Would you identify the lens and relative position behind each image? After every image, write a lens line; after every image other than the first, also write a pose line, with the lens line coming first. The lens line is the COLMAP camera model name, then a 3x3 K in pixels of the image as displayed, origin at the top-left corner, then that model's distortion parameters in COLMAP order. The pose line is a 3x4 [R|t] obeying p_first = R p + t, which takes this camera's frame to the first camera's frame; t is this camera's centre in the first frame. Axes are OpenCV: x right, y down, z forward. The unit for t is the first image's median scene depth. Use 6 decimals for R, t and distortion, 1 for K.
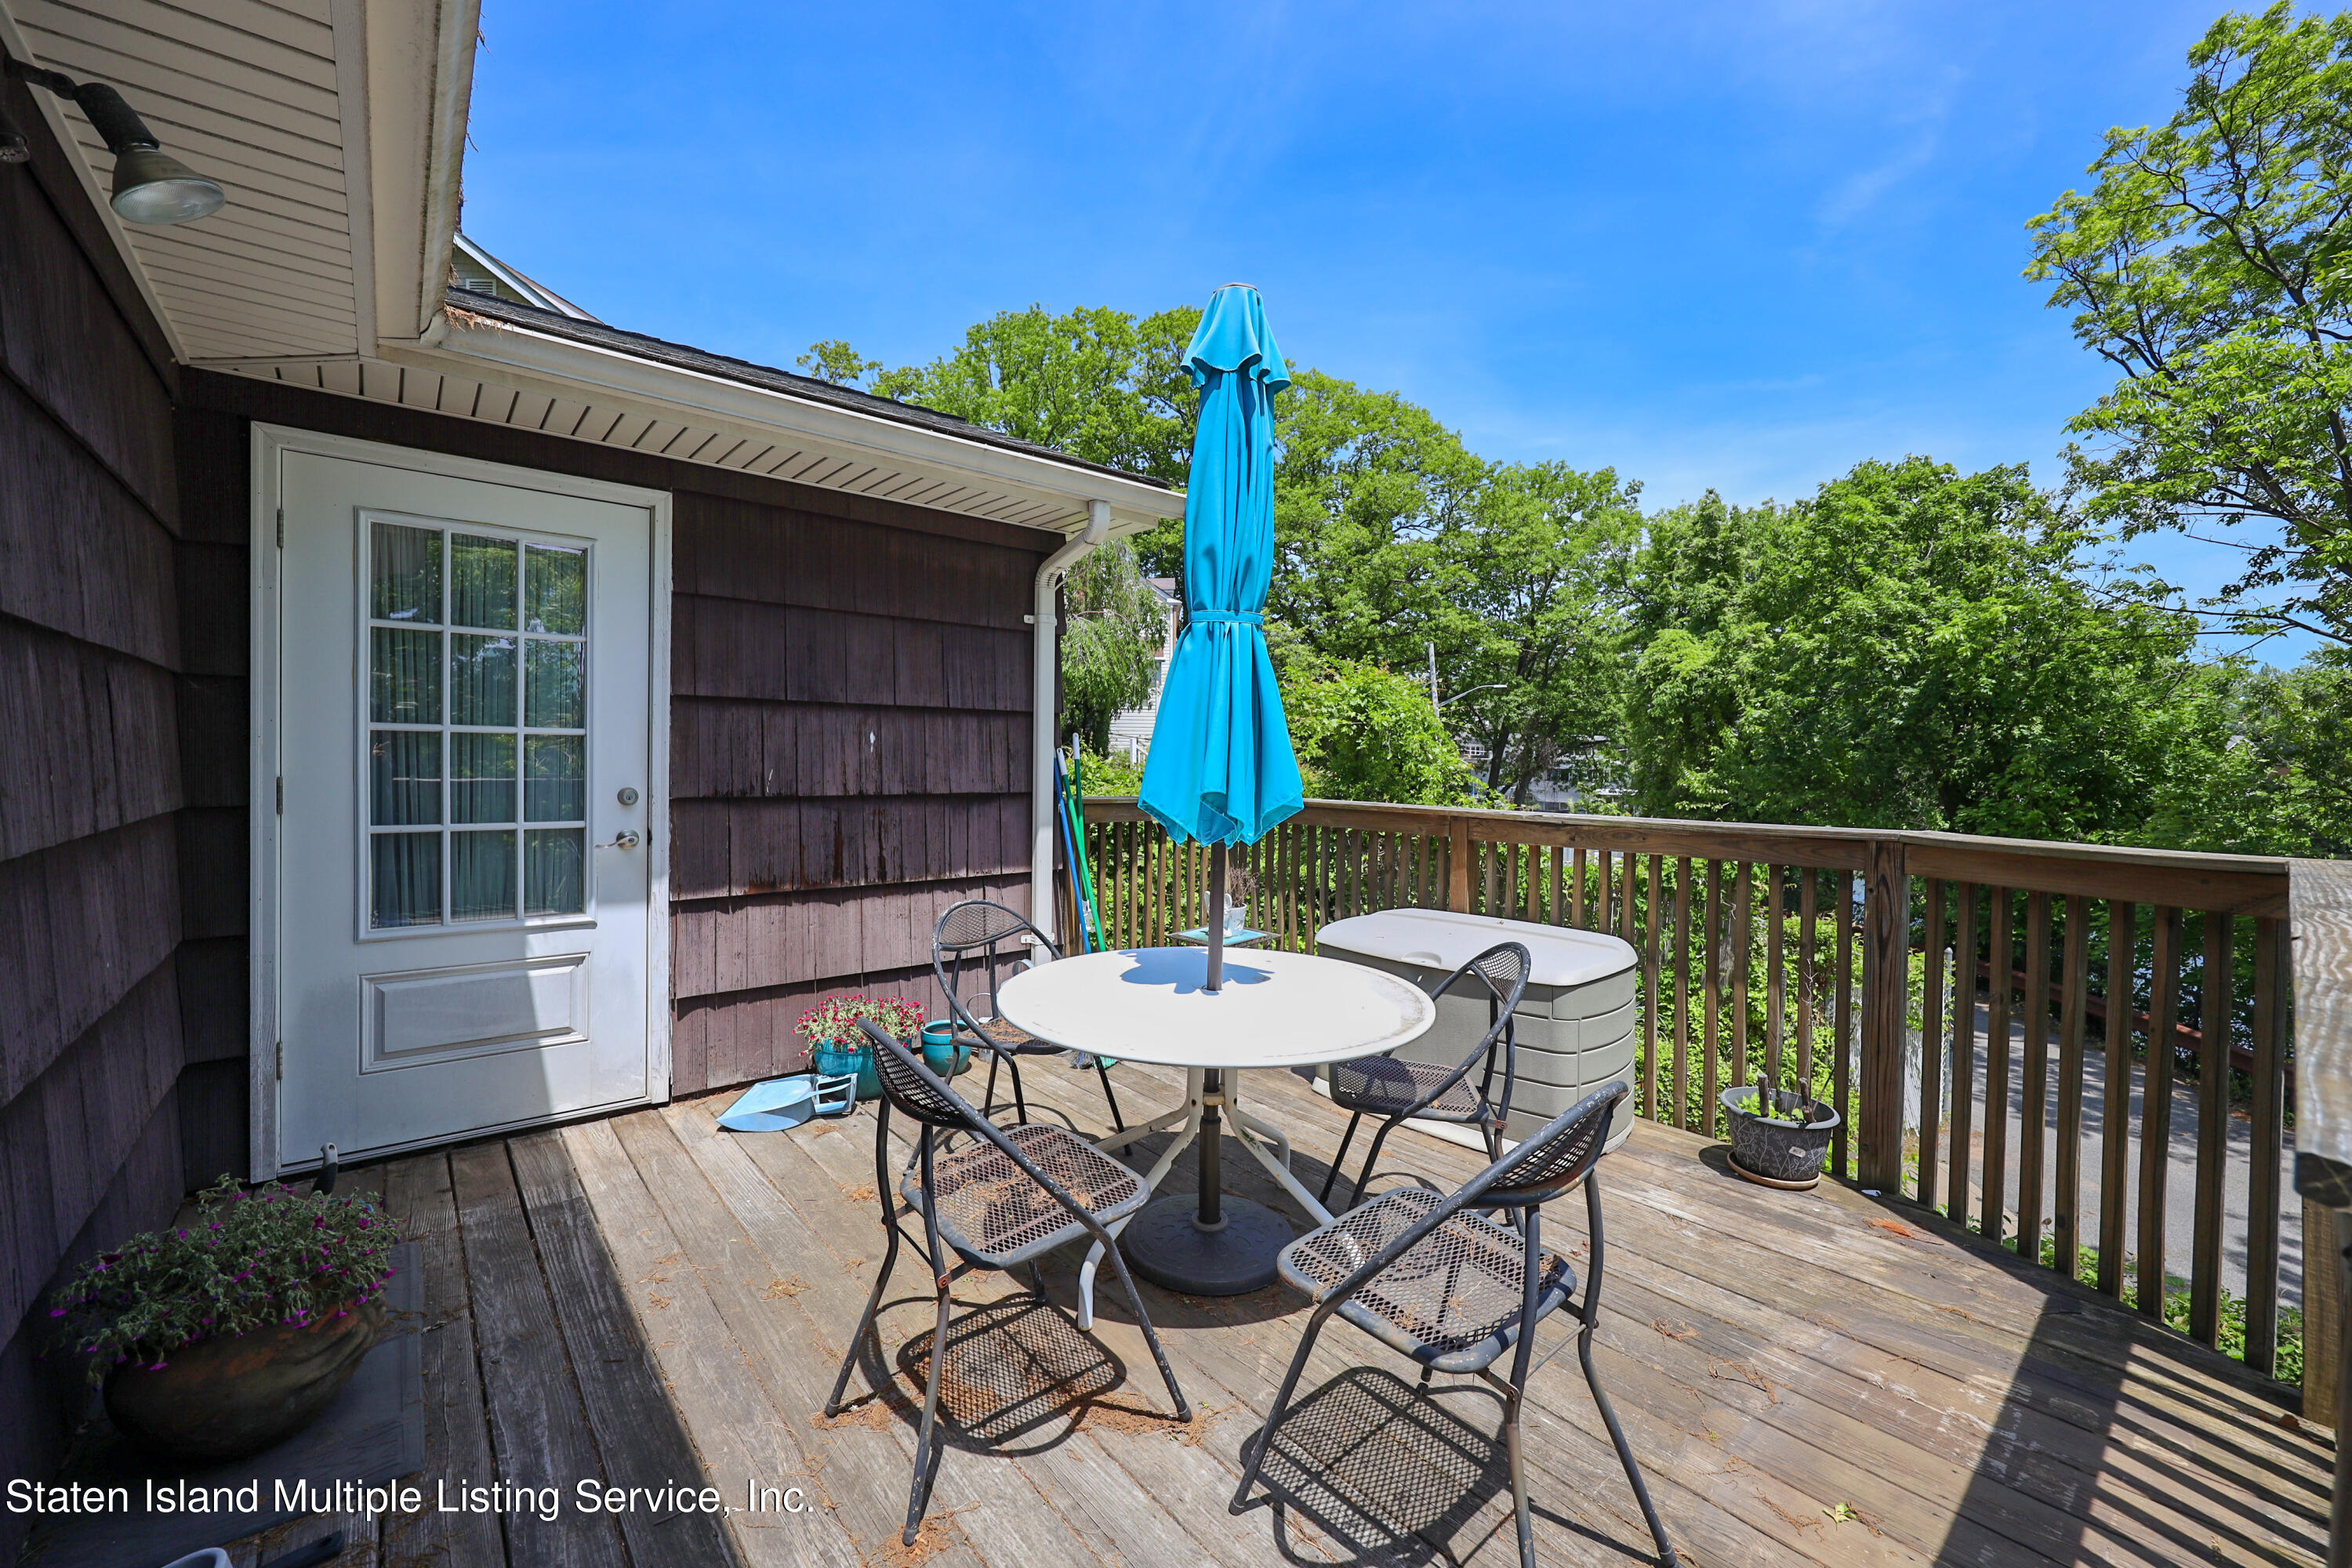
lens RADIAL K [[939.1, 0, 1147.8], [0, 939.1, 765.3], [0, 0, 1]] dist [0.000089, -0.003269]
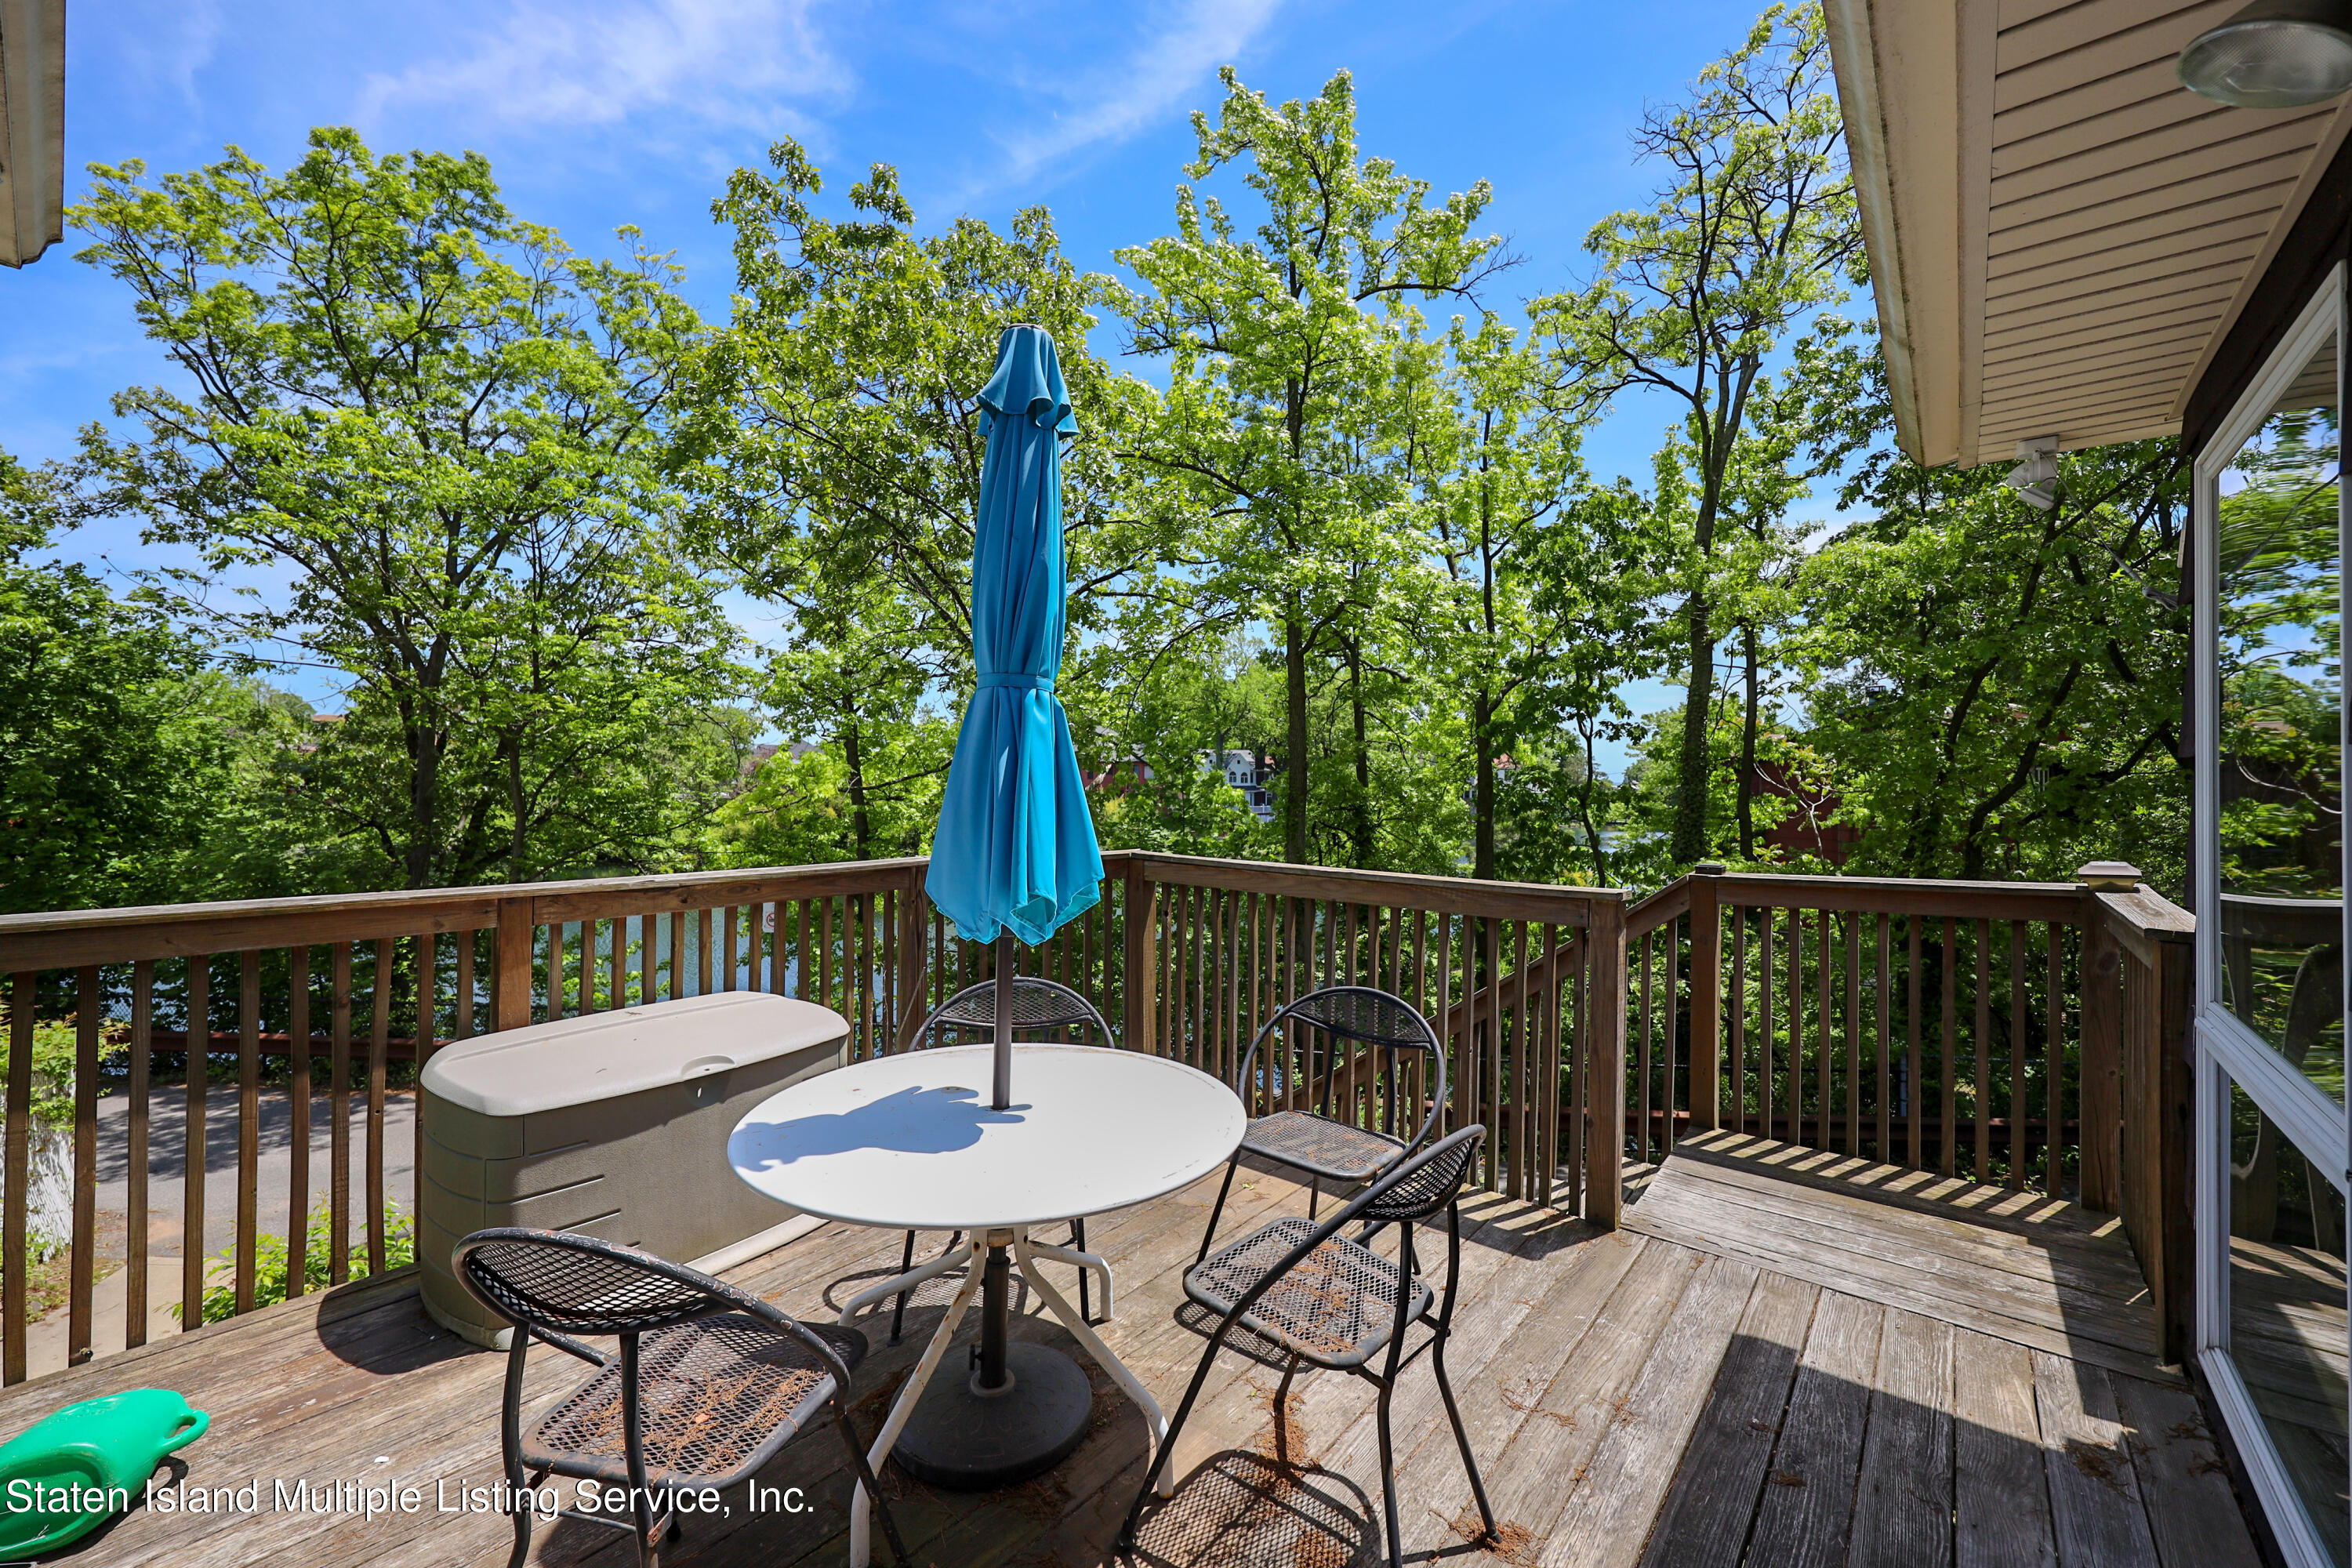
lens RADIAL K [[941.5, 0, 1186.5], [0, 941.5, 782.4], [0, 0, 1]] dist [0.001227, 0.000600]
pose [[-0.200898, -0.007314, 0.979585, -0.129074], [-0.005042, 0.999967, 0.006432, -0.010787], [-0.979599, -0.003647, -0.200928, 0.159511]]
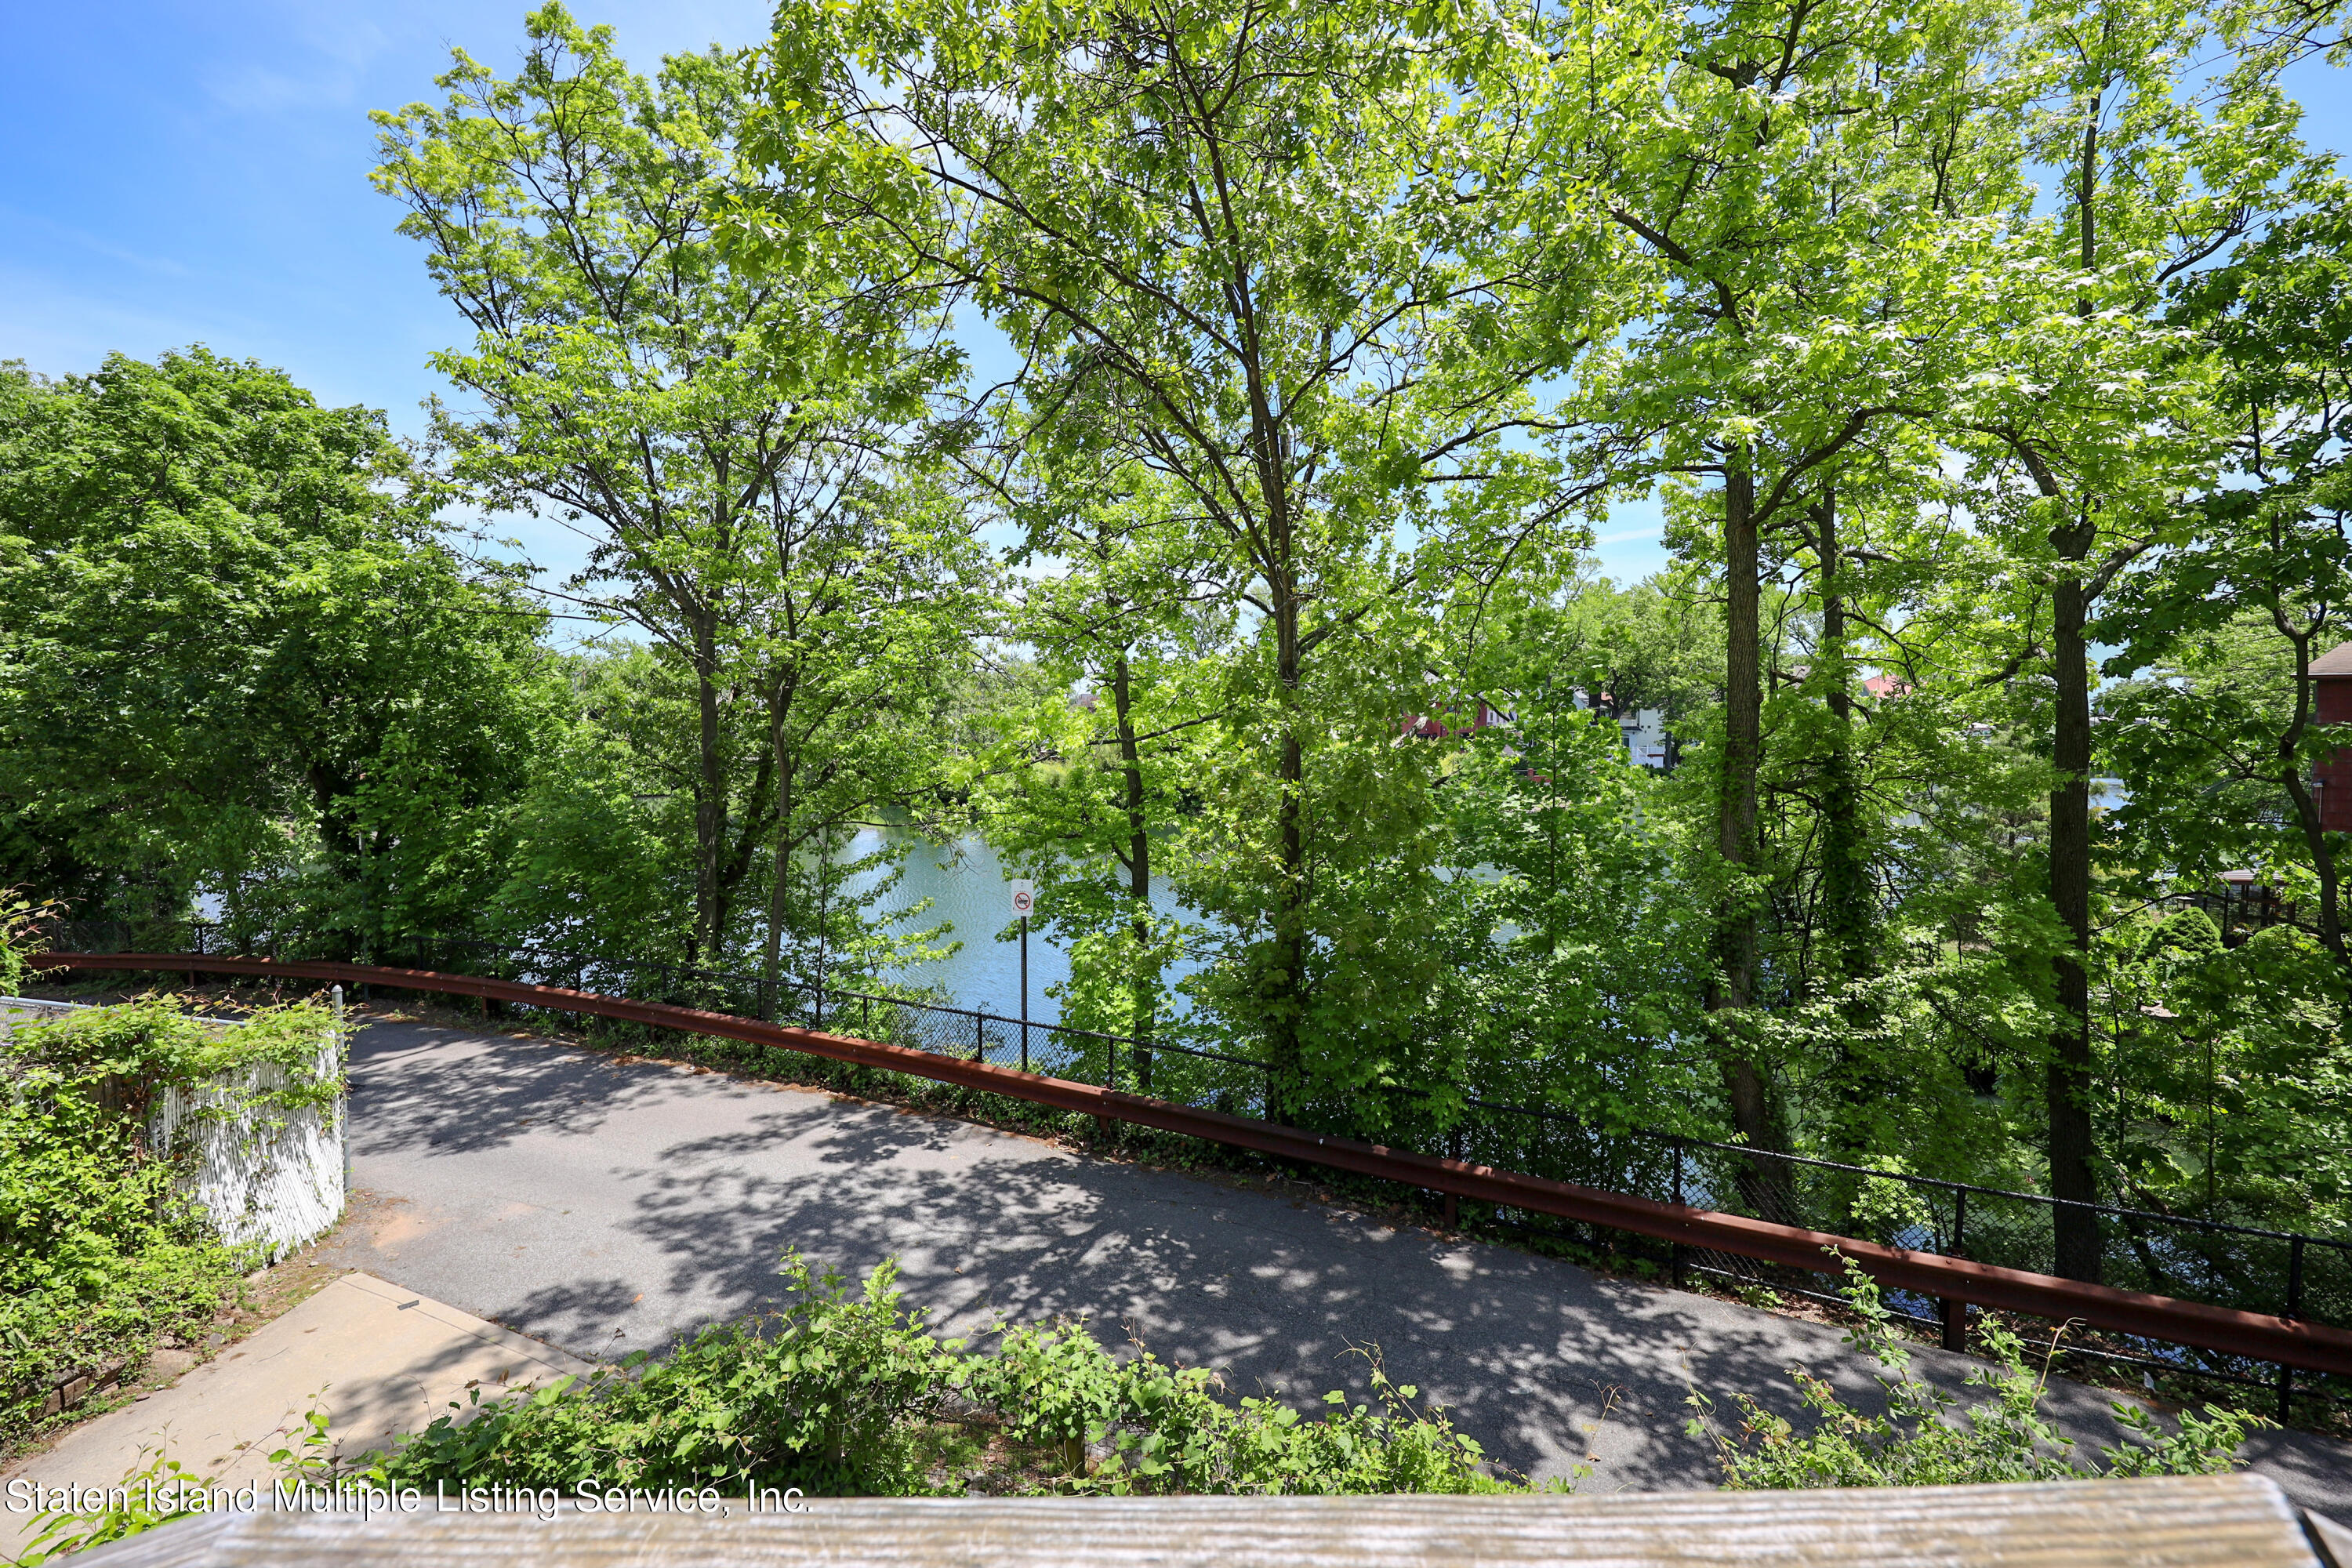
lens RADIAL K [[941.5, 0, 1186.5], [0, 941.5, 782.4], [0, 0, 1]] dist [0.001227, 0.000600]
pose [[0.122232, -0.067168, 0.990226, 0.125597], [0.013116, 0.997730, 0.066058, -0.013010], [-0.992415, 0.004913, 0.122836, 0.143648]]
